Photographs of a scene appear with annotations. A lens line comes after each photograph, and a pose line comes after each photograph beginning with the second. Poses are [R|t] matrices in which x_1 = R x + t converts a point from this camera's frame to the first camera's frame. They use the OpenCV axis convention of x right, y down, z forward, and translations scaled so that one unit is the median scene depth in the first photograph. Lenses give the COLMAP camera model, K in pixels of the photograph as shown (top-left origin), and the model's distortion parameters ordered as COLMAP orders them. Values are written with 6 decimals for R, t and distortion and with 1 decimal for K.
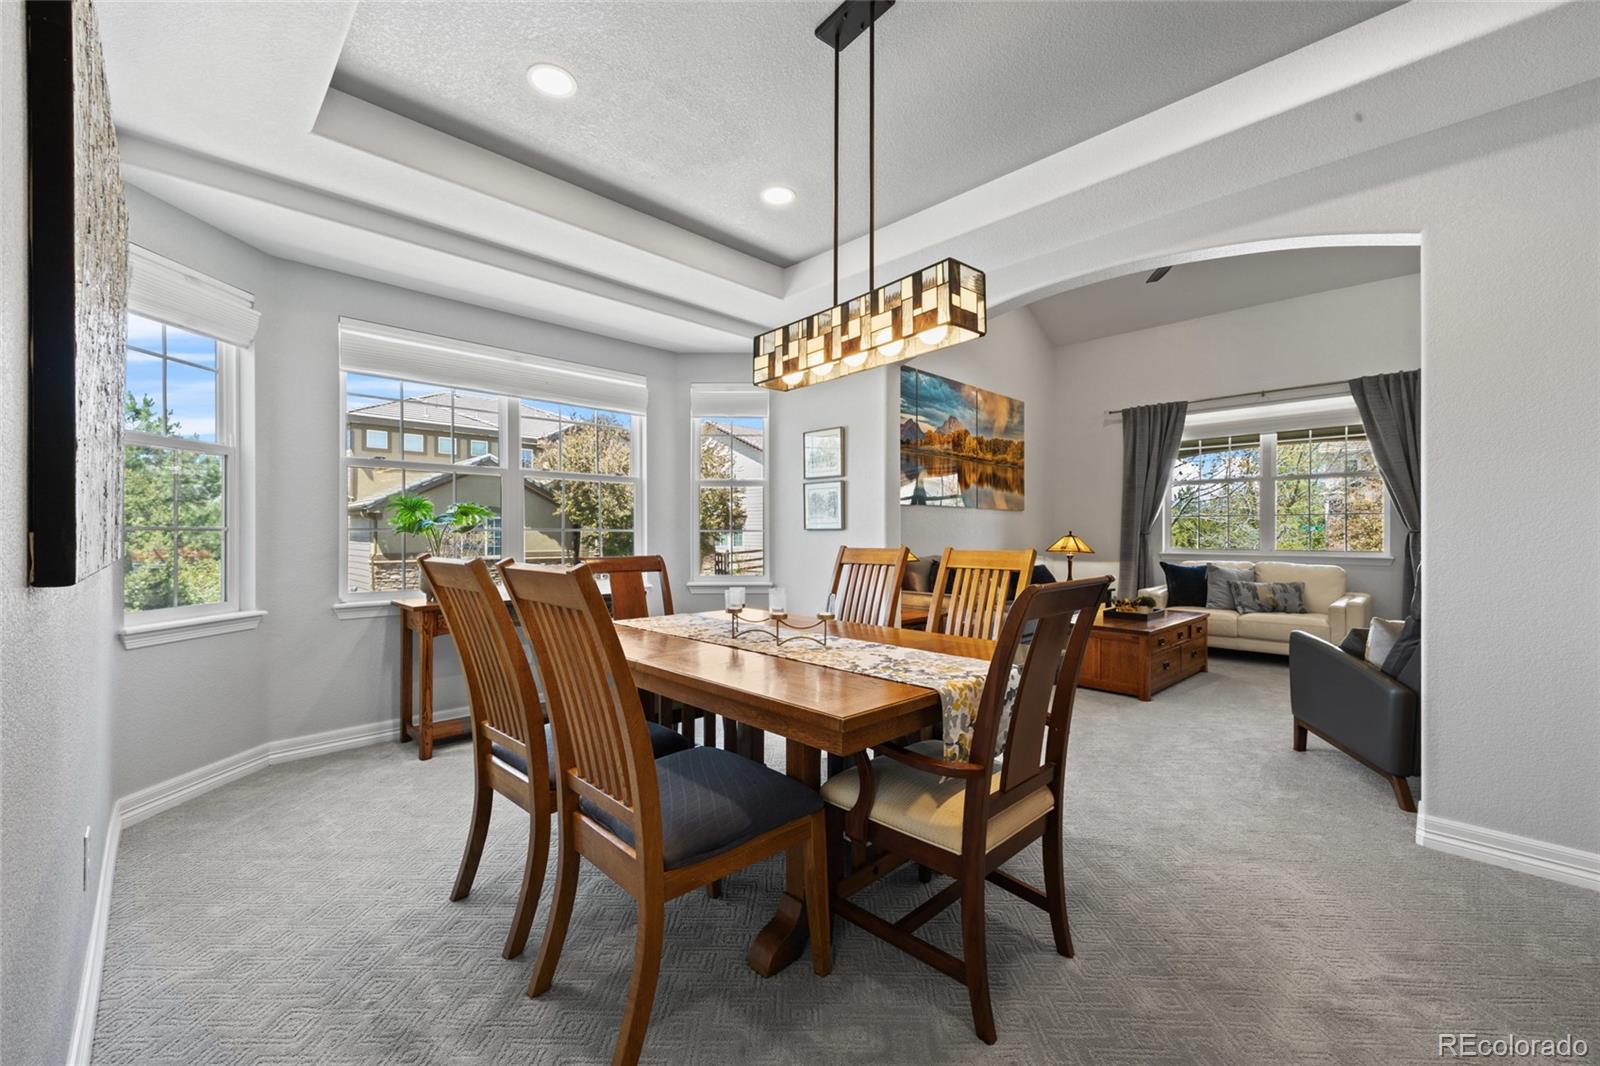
lens RADIAL K [[643.3, 0, 788.1], [0, 643.3, 535.4], [0, 0, 1]] dist [0.009101, -0.001060]
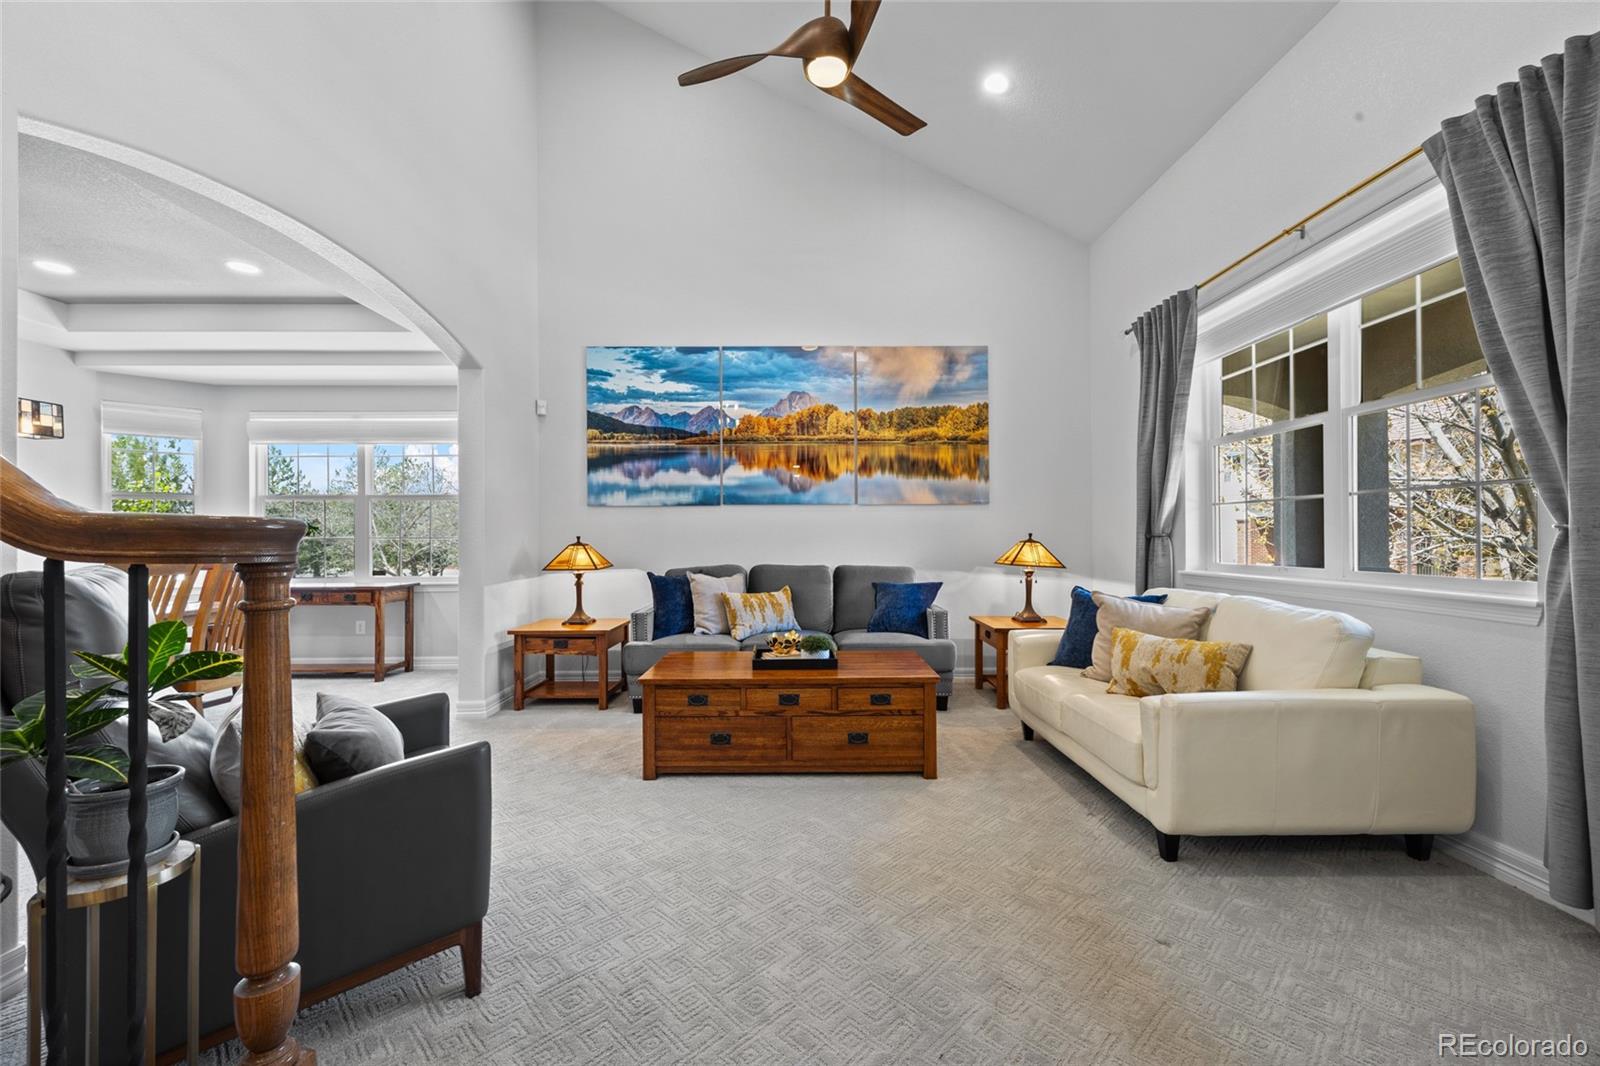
lens RADIAL K [[643.3, 0, 794.1], [0, 643.3, 536.4], [0, 0, 1]] dist [0.009101, -0.001060]
pose [[0.720368, -0.005613, -0.693569, 0.763023], [0.003001, 0.999983, -0.004976, -0.001054], [0.693585, 0.001504, 0.720373, 0.398321]]
